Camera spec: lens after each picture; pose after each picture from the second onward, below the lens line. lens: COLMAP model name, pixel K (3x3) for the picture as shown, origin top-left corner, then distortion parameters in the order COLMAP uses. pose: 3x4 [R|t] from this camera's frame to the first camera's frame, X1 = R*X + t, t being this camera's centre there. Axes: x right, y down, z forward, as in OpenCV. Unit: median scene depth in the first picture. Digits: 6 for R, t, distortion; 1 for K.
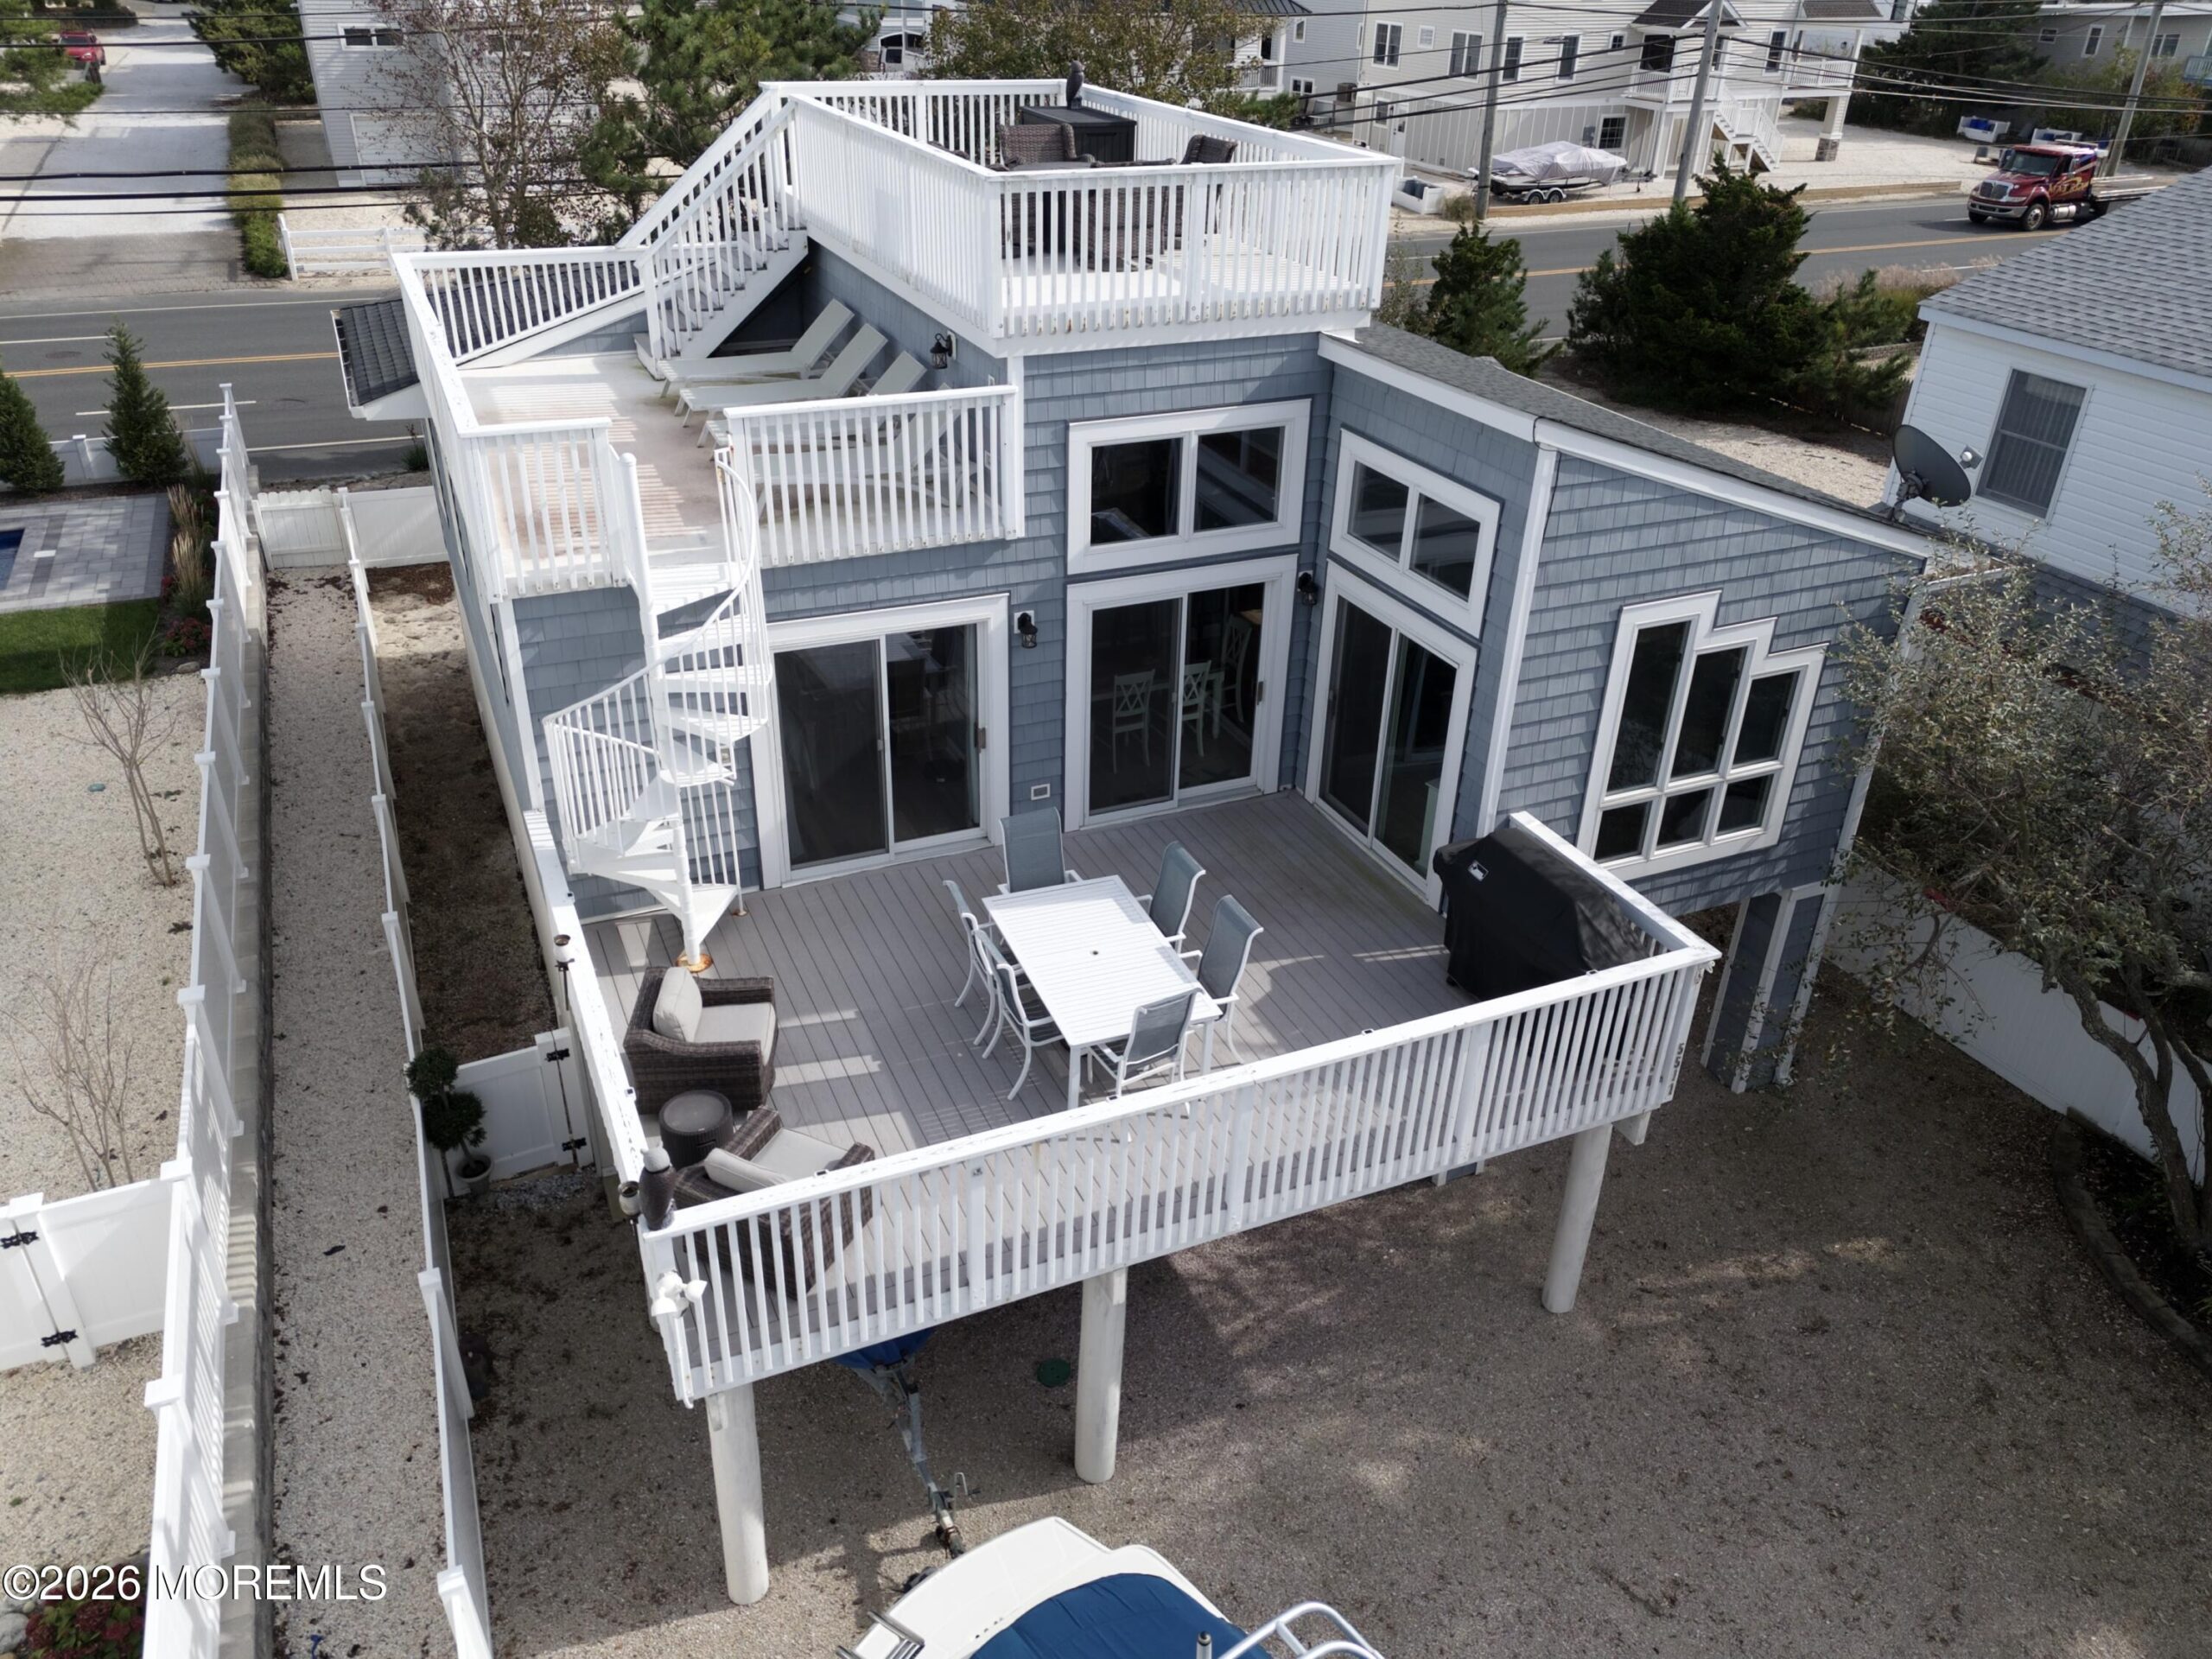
lens RADIAL K [[1618.3, 0, 1101.7], [0, 1618.3, 828.1], [0, 0, 1]] dist [0.085009, -0.080910]
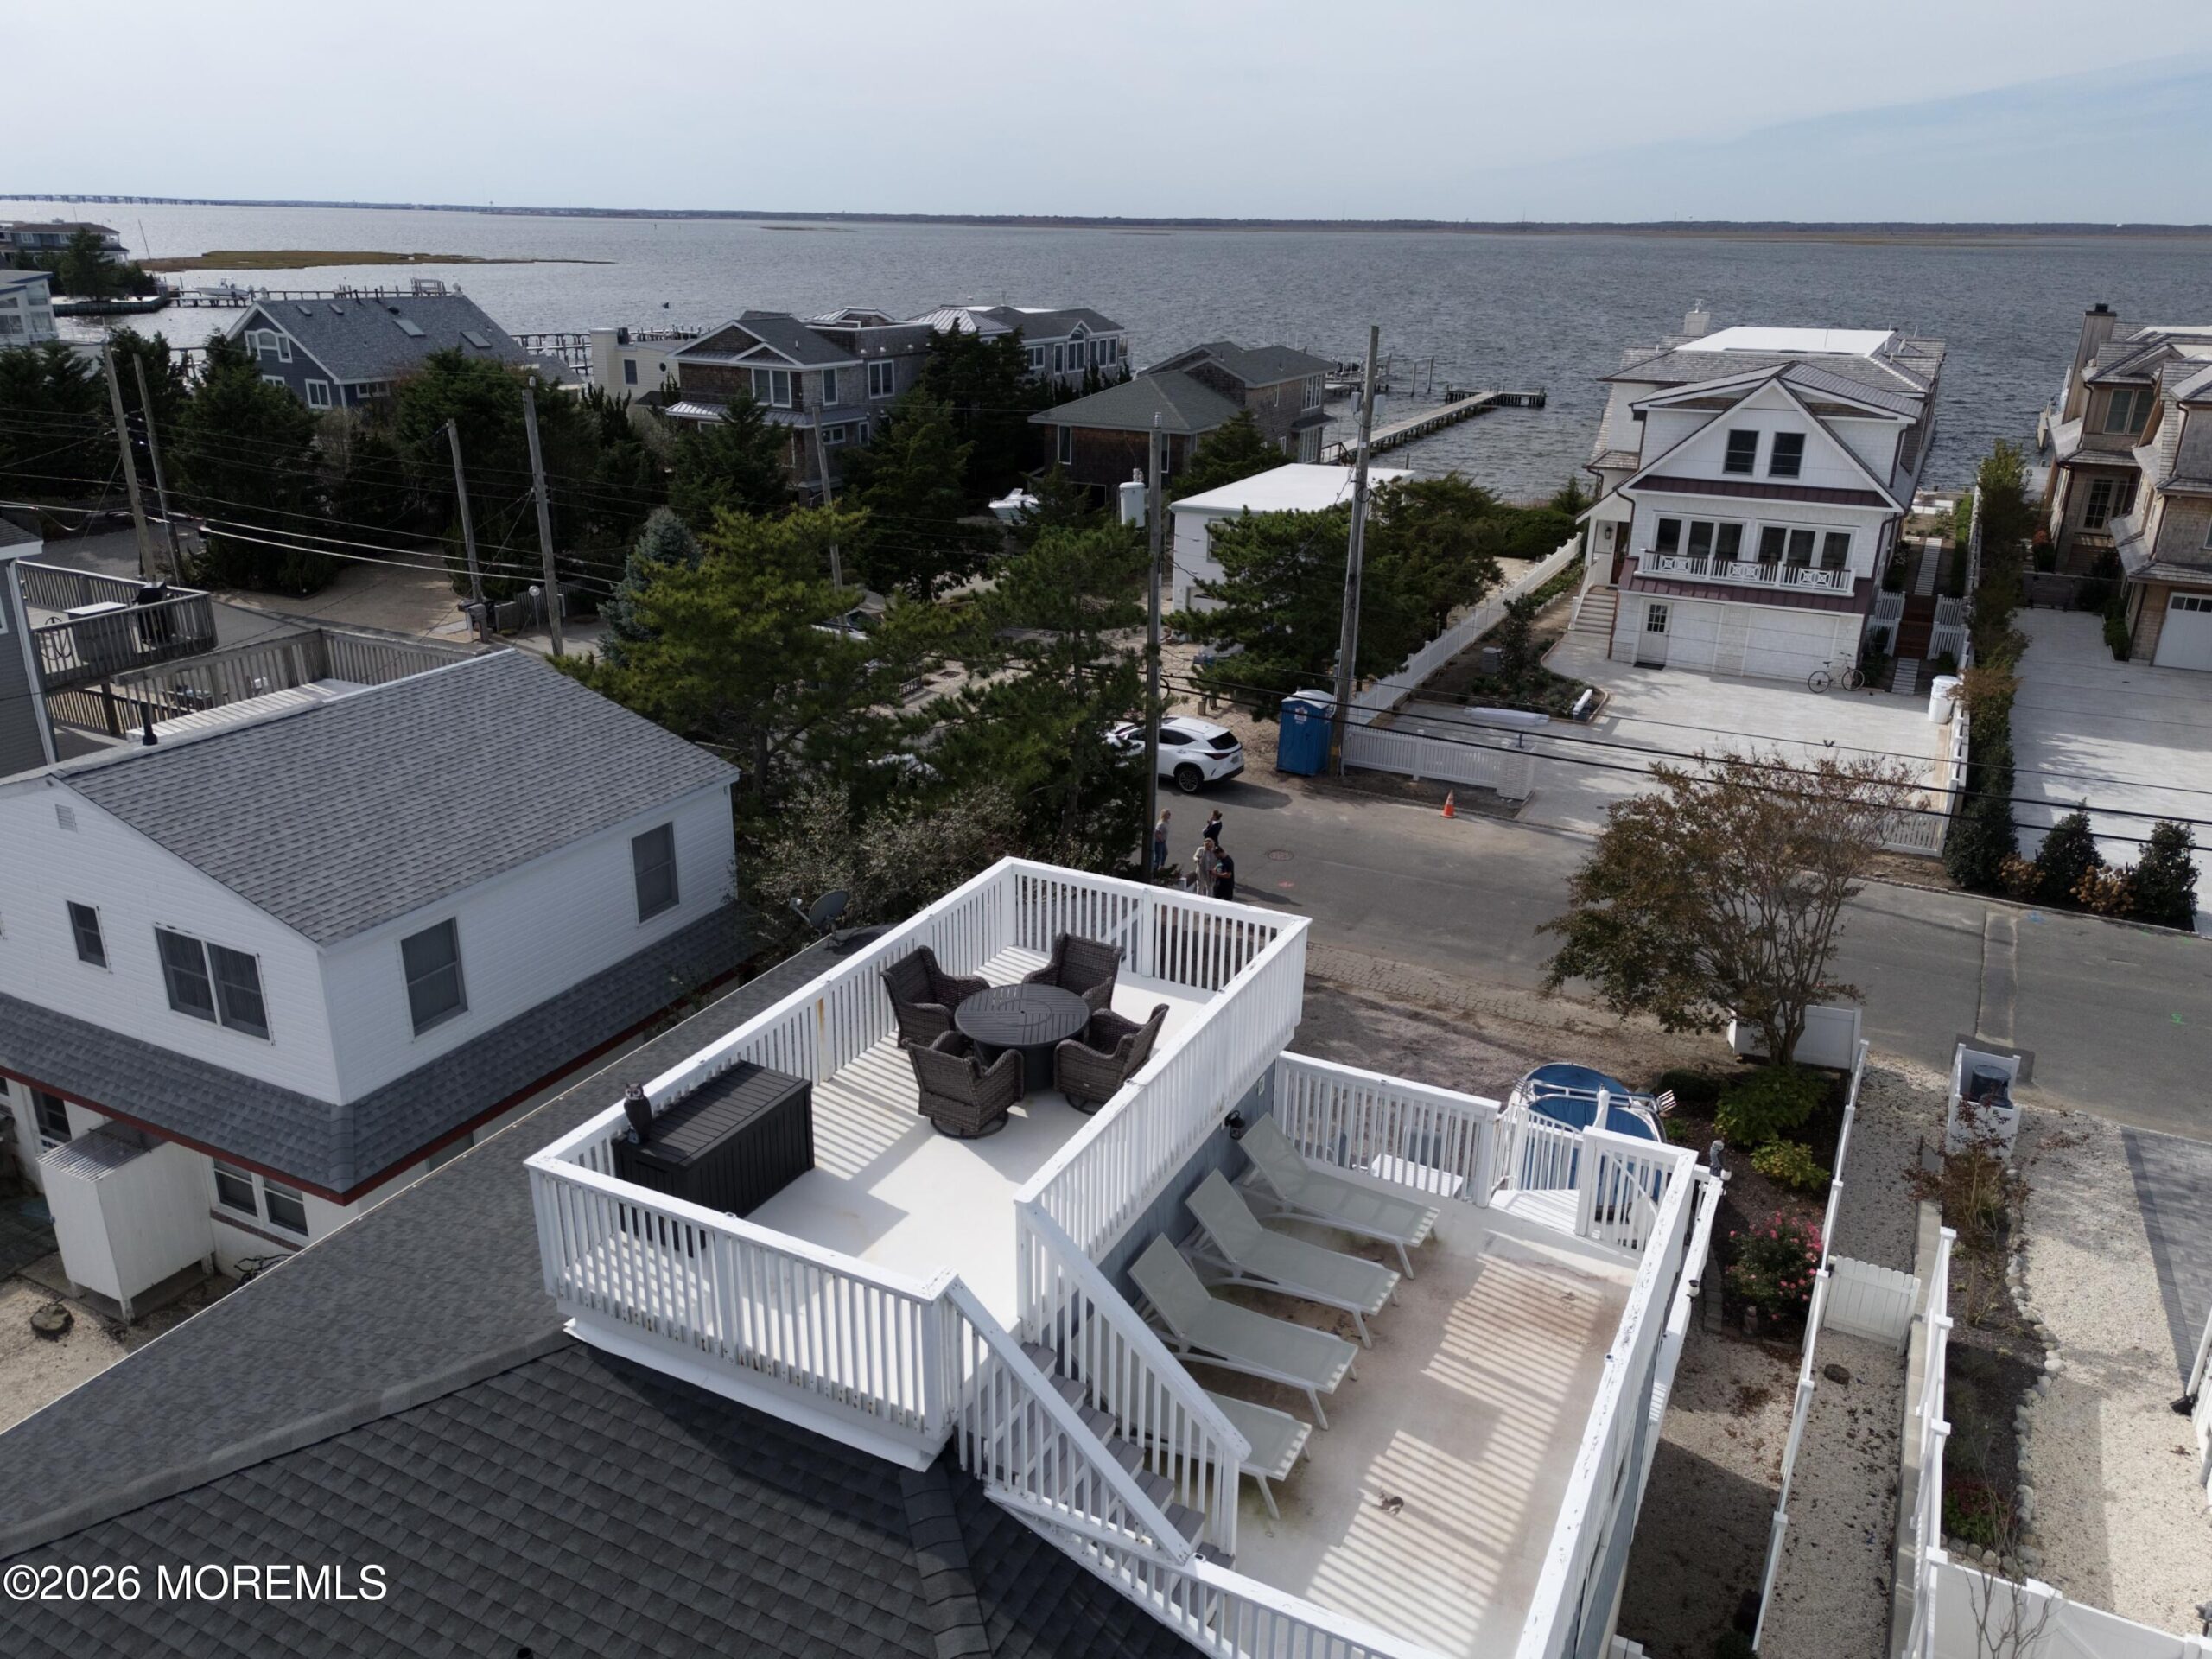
lens RADIAL K [[1618.3, 0, 1101.7], [0, 1618.3, 828.1], [0, 0, 1]] dist [0.085009, -0.080910]
pose [[-0.629676, -0.298188, 0.717351, -0.789426], [0.358439, 0.707719, 0.608815, -1.165014], [-0.689224, 0.640483, -0.338751, 1.332947]]
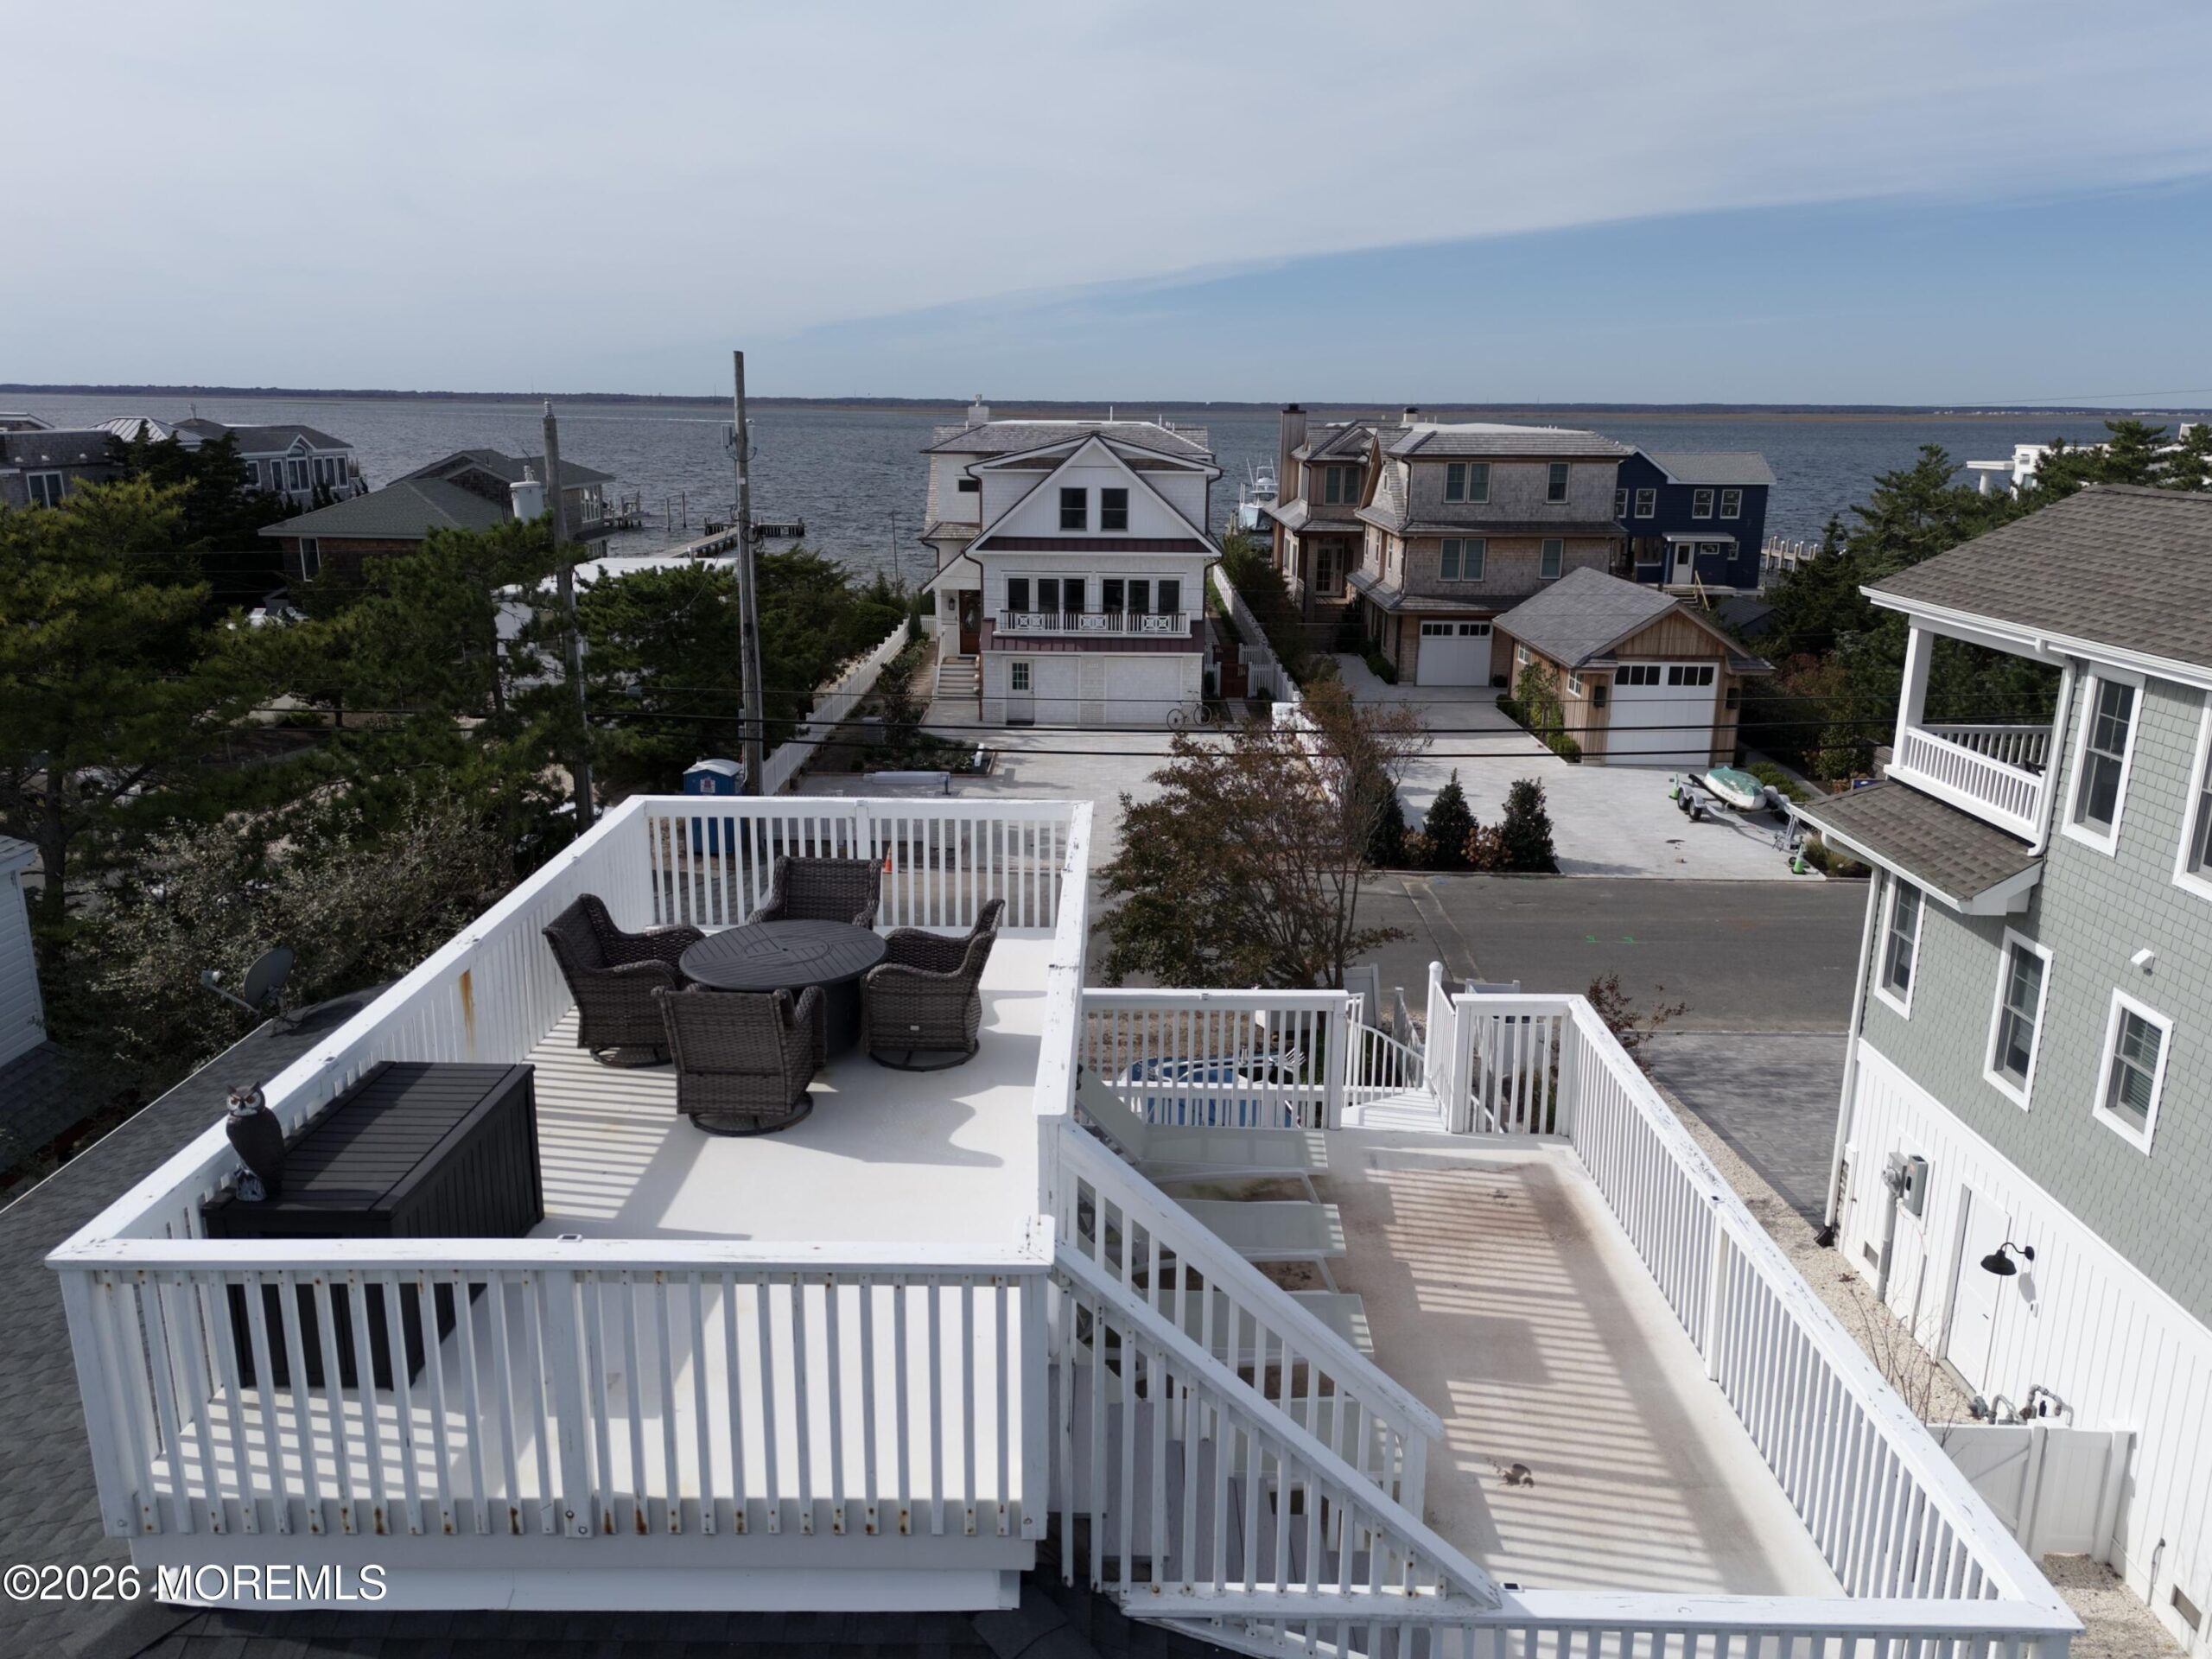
lens RADIAL K [[1618.3, 0, 1101.7], [0, 1618.3, 828.1], [0, 0, 1]] dist [0.085009, -0.080910]
pose [[-0.909560, -0.131967, 0.394062, -0.424734], [0.179889, 0.729769, 0.659604, -0.931457], [-0.374620, 0.670837, -0.640029, 1.457487]]
